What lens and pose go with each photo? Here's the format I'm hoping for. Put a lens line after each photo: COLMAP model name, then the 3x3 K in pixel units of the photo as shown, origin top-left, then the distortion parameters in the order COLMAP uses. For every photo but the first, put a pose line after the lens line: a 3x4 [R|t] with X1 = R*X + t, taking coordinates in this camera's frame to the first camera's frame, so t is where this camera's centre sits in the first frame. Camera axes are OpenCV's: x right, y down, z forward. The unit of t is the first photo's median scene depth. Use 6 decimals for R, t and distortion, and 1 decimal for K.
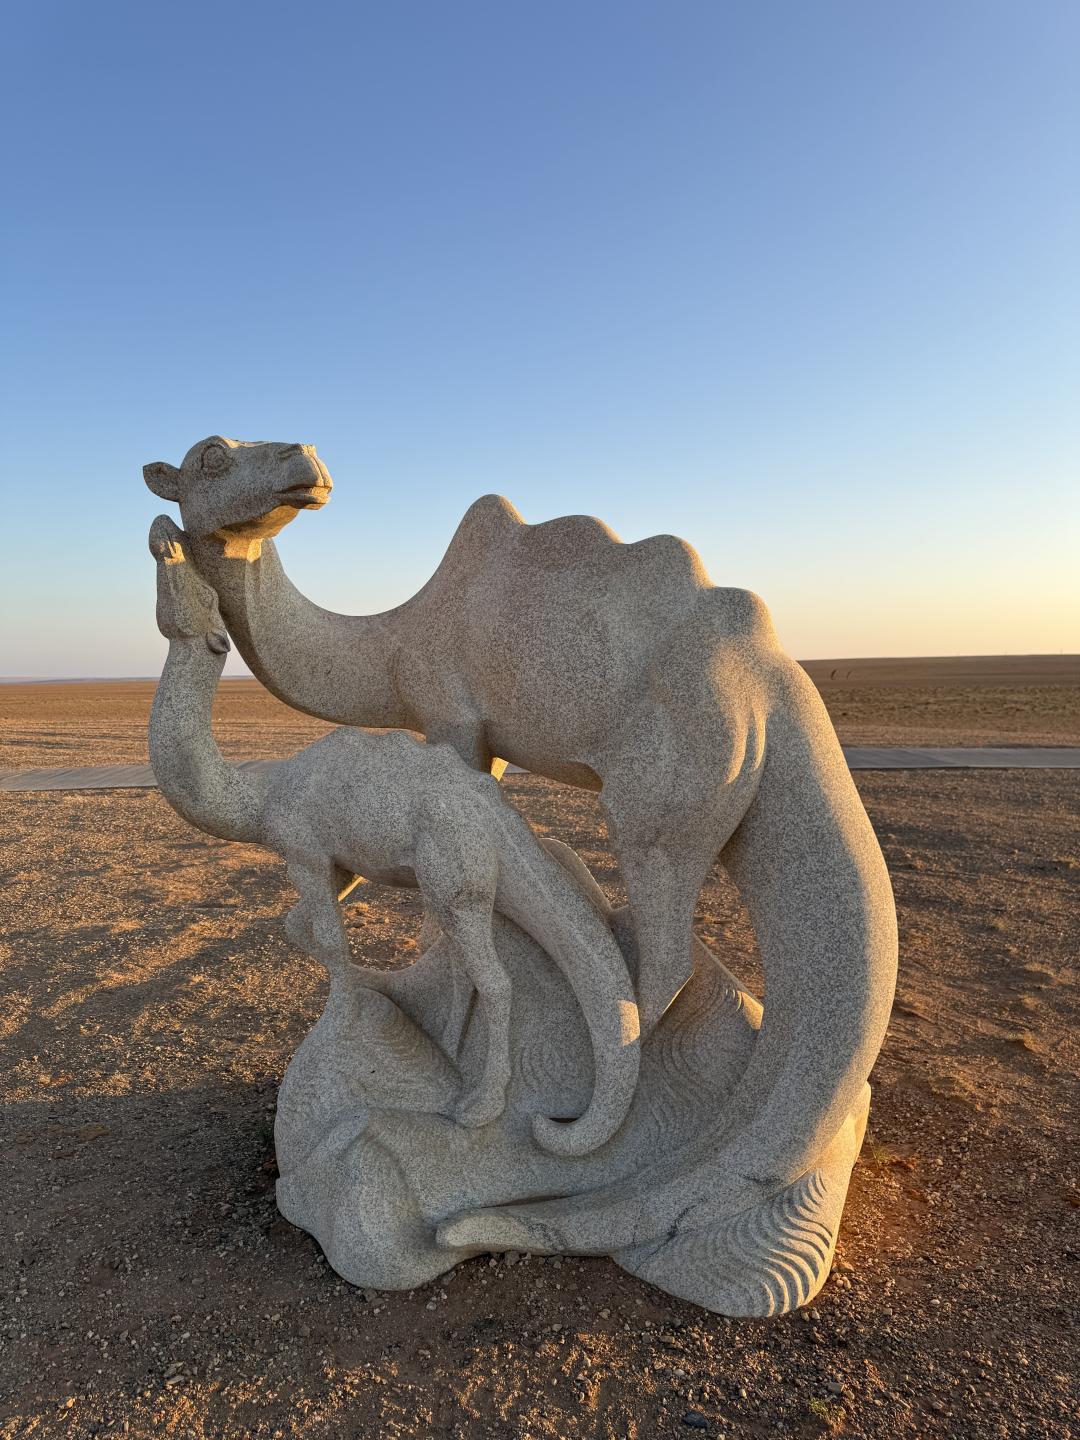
lens RADIAL K [[1016.1, 0, 520.5], [0, 1016.1, 721.6], [0, 0, 1]] dist [0.074929, -0.104127]
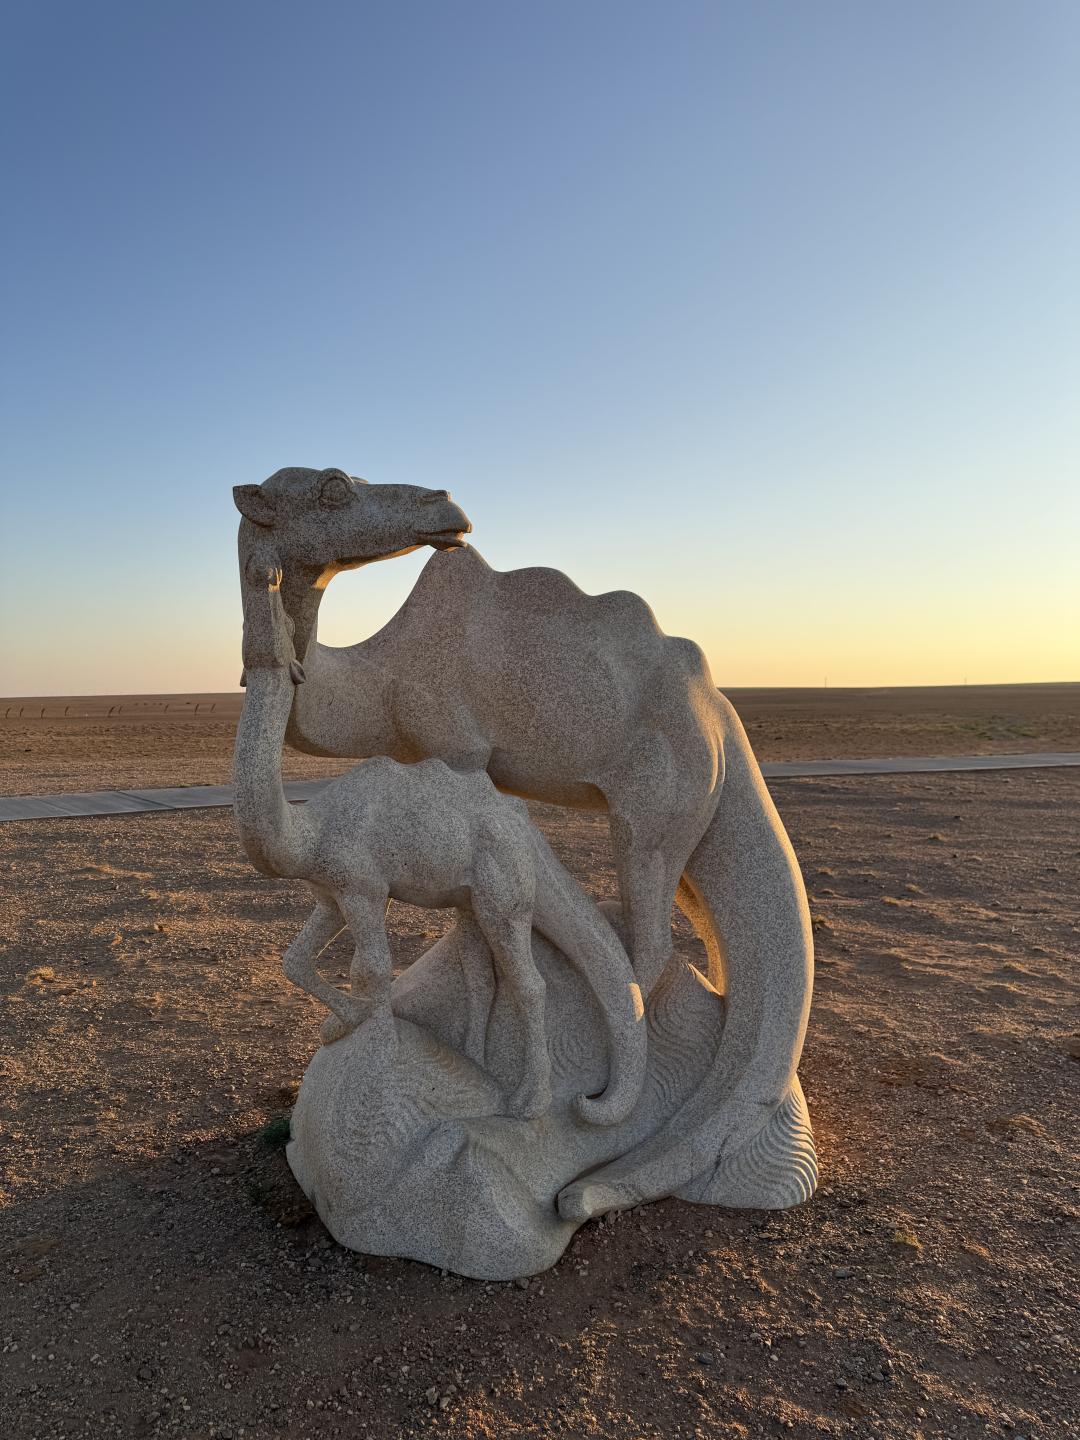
lens RADIAL K [[1030.2, 0, 535.5], [0, 1030.2, 710.8], [0, 0, 1]] dist [0.083107, -0.112765]
pose [[0.838406, 0.000895, 0.545045, -0.645653], [0.022133, 0.999118, -0.035686, -0.000574], [-0.544597, 0.041983, 0.837647, 0.047515]]
